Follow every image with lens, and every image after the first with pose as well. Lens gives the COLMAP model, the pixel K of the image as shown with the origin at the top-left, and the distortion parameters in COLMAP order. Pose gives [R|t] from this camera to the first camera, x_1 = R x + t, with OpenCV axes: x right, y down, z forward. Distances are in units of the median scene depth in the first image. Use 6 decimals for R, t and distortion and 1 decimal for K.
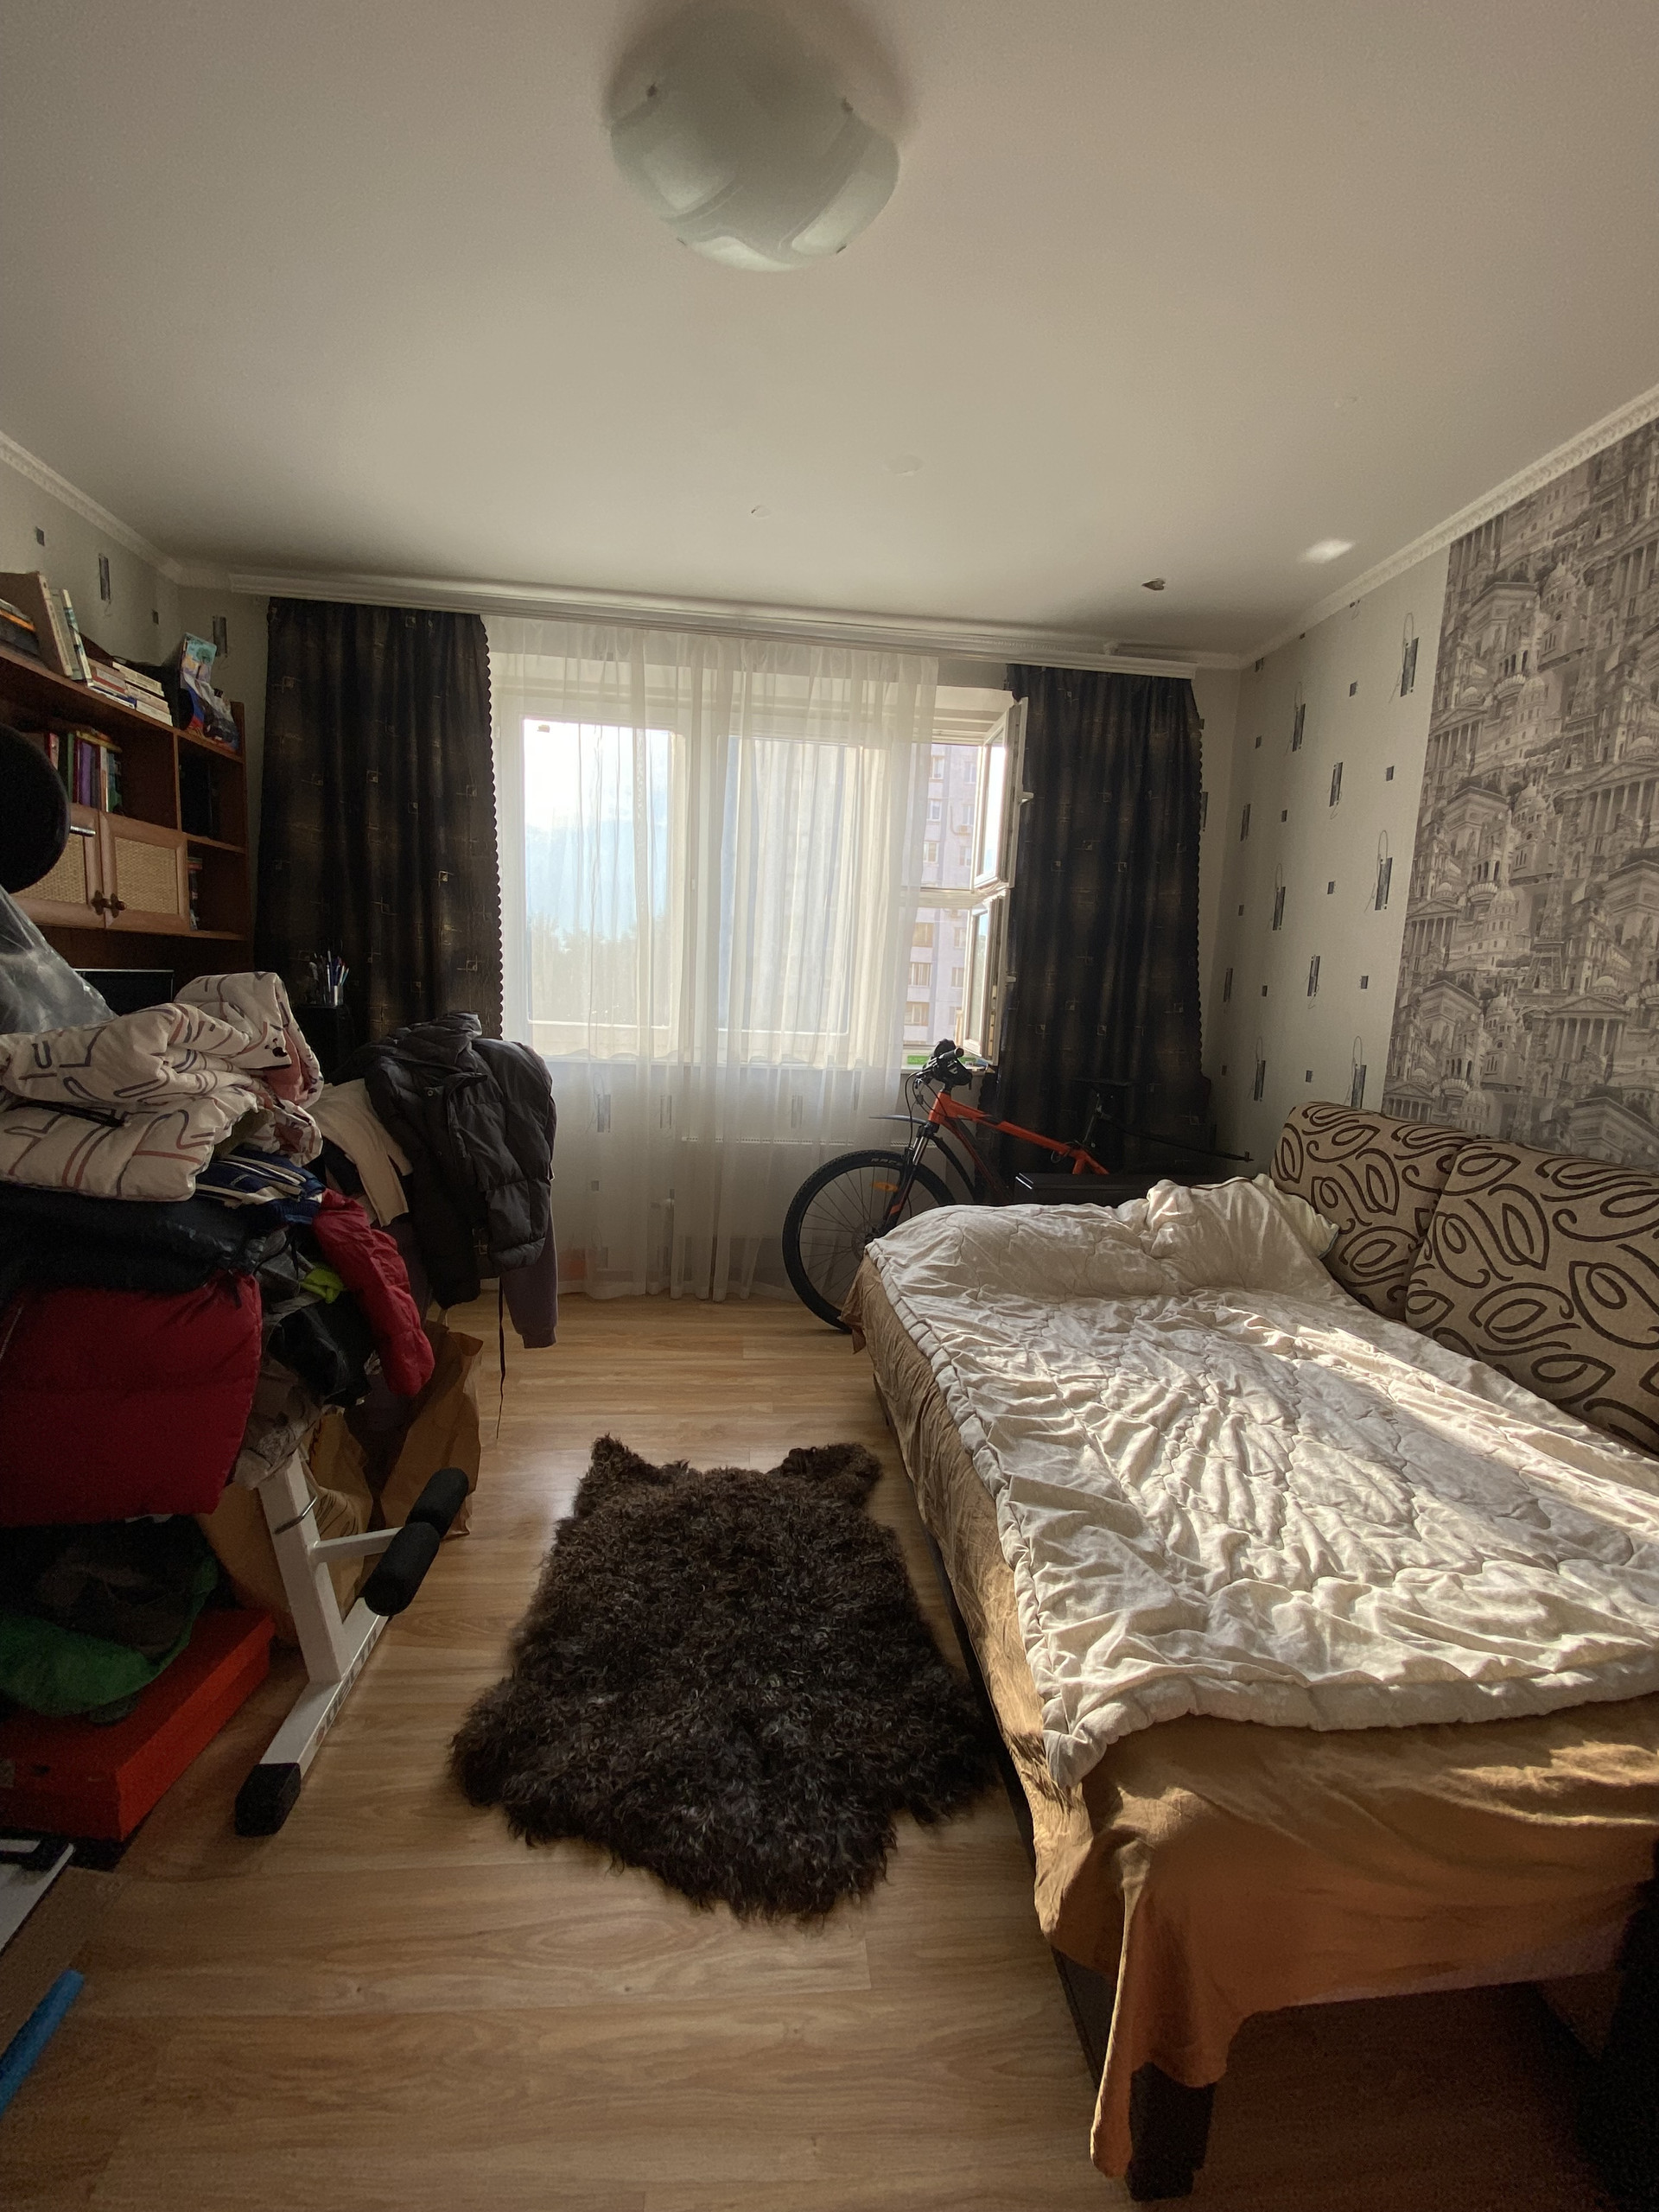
lens RADIAL K [[902.1, 0, 833.9], [0, 902.1, 1105.5], [0, 0, 1]] dist [0.045210, -0.033574]
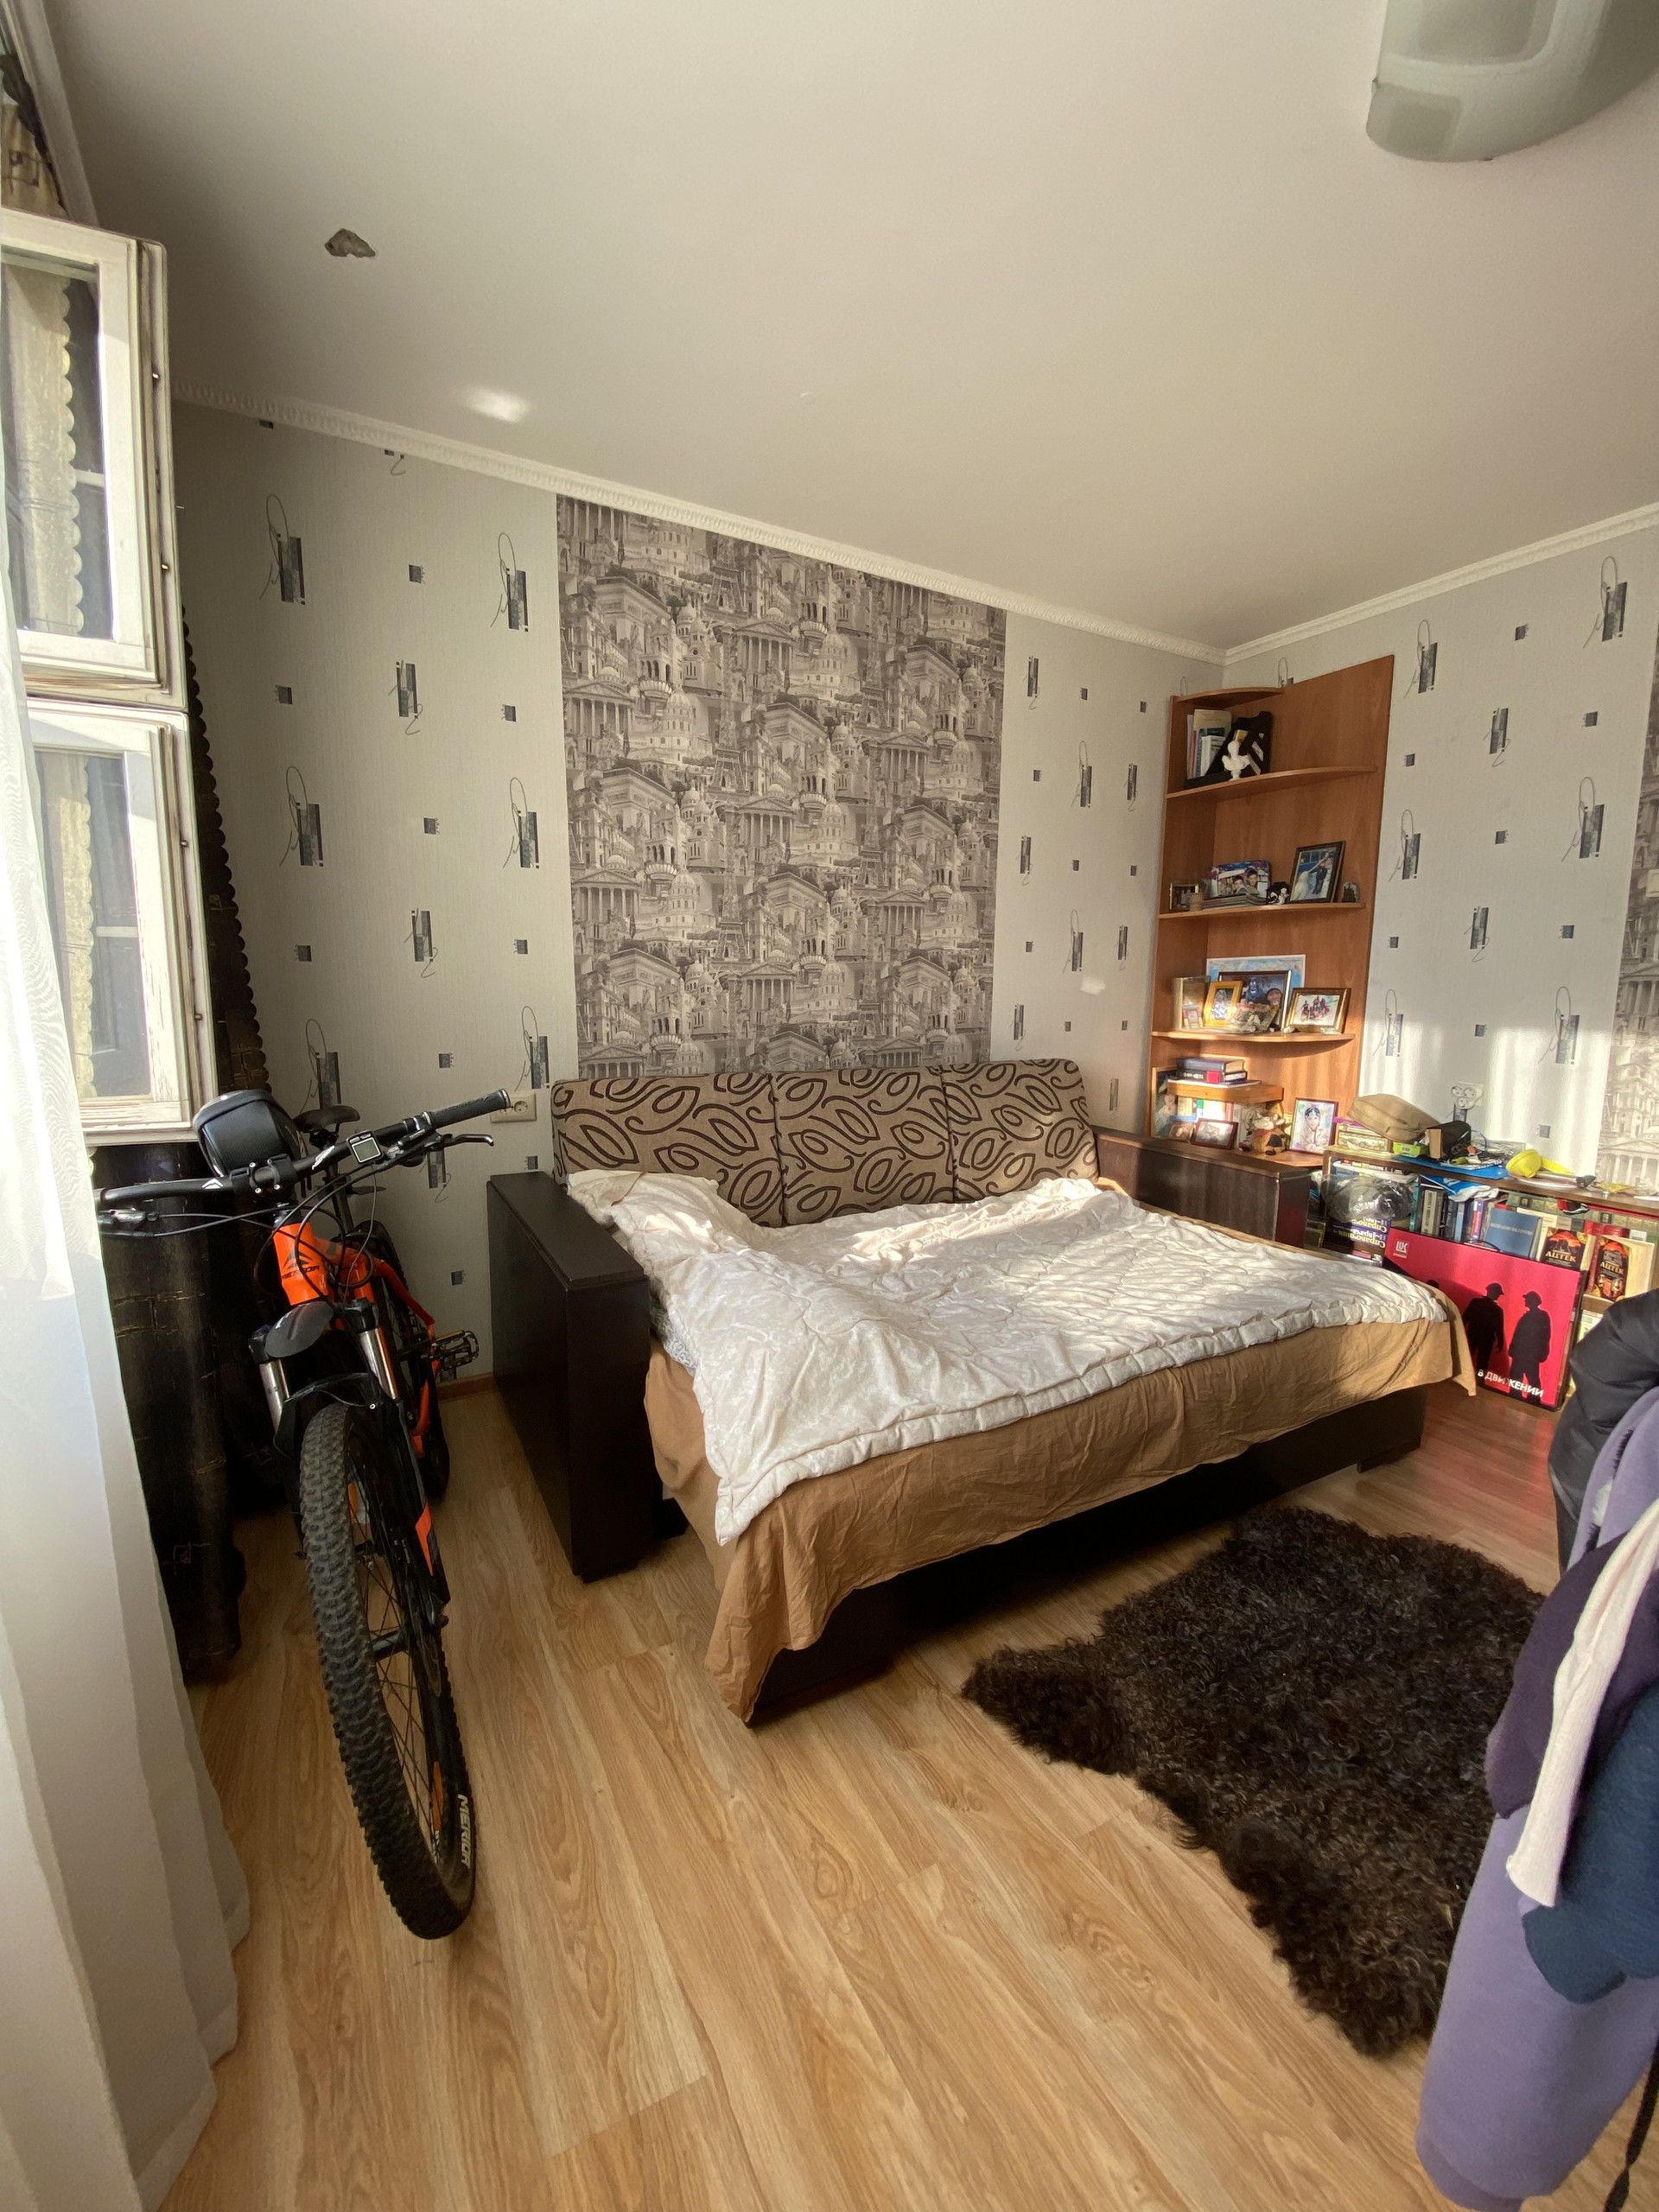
lens RADIAL K [[883.6, 0, 825.3], [0, 883.6, 1109.4], [0, 0, 1]] dist [0.055654, -0.038135]
pose [[-0.385954, -0.172261, 0.906292, -0.456468], [0.099912, 0.968827, 0.226696, -0.183316], [-0.917092, 0.178044, -0.356712, 1.311504]]
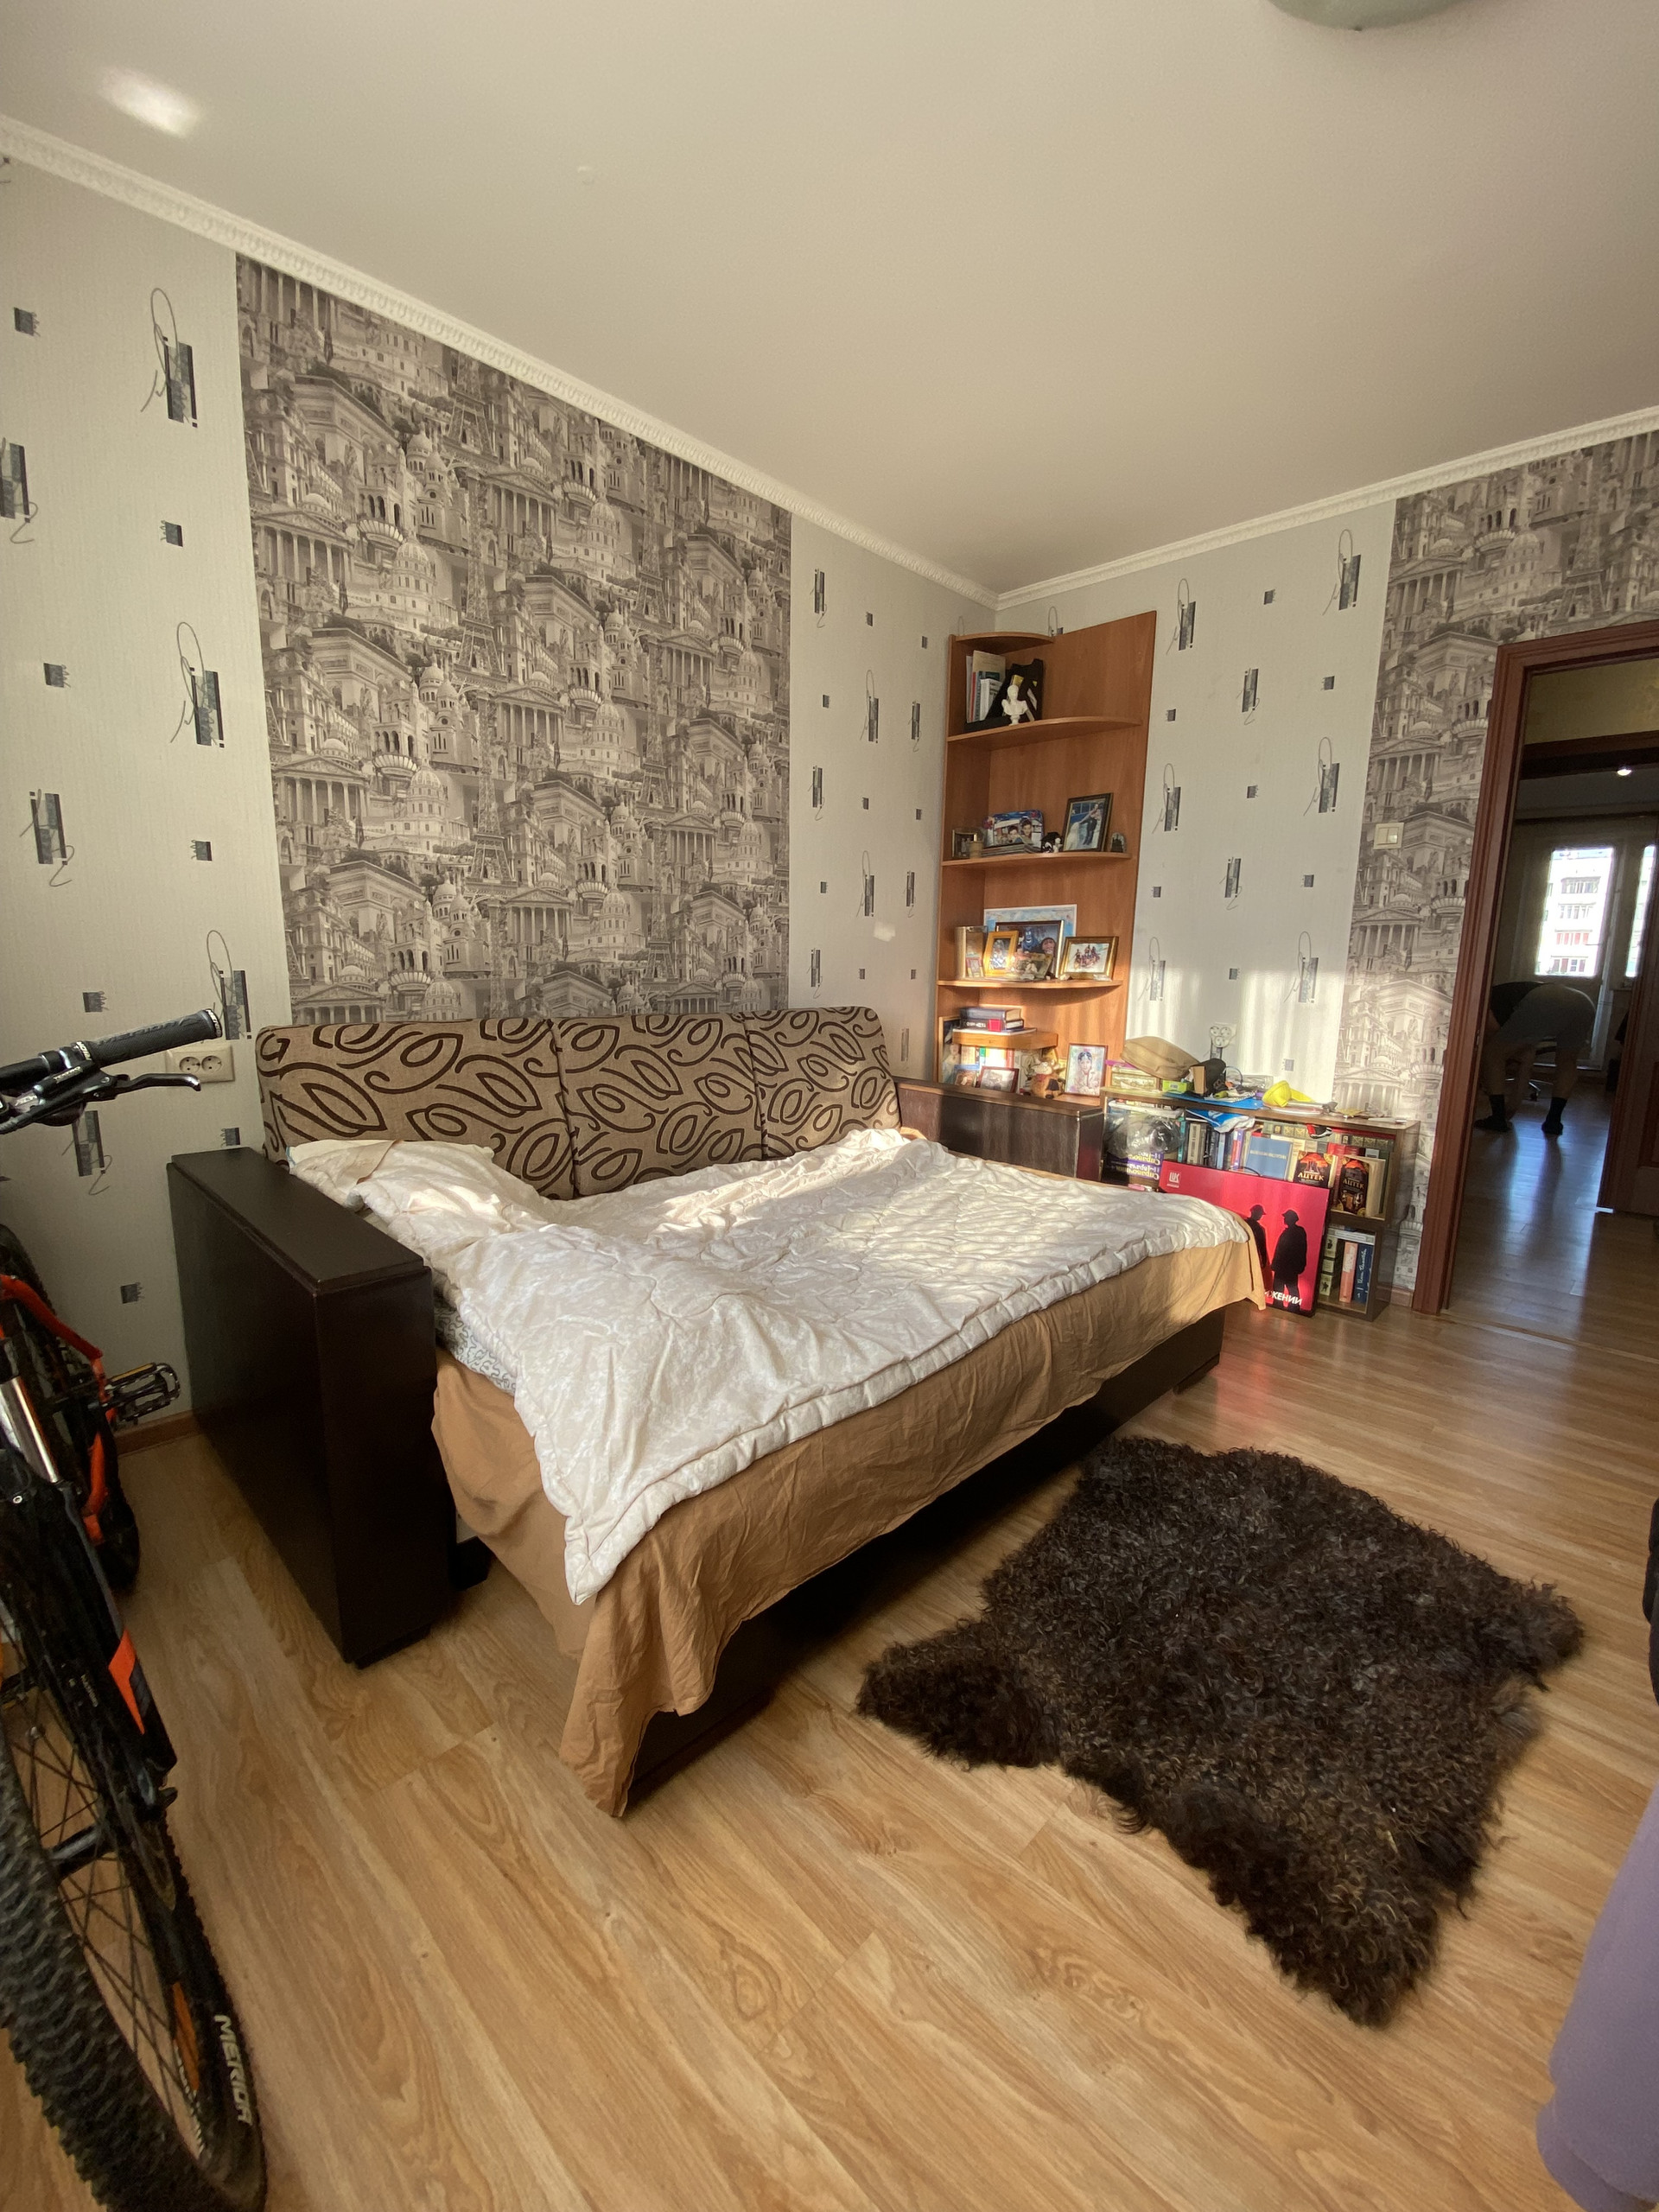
lens RADIAL K [[902.1, 0, 833.9], [0, 902.1, 1105.5], [0, 0, 1]] dist [0.045210, -0.033574]
pose [[-0.632618, -0.180834, 0.753056, -0.335643], [0.059111, 0.958247, 0.279764, -0.141948], [-0.772205, 0.221498, -0.595516, 1.332204]]
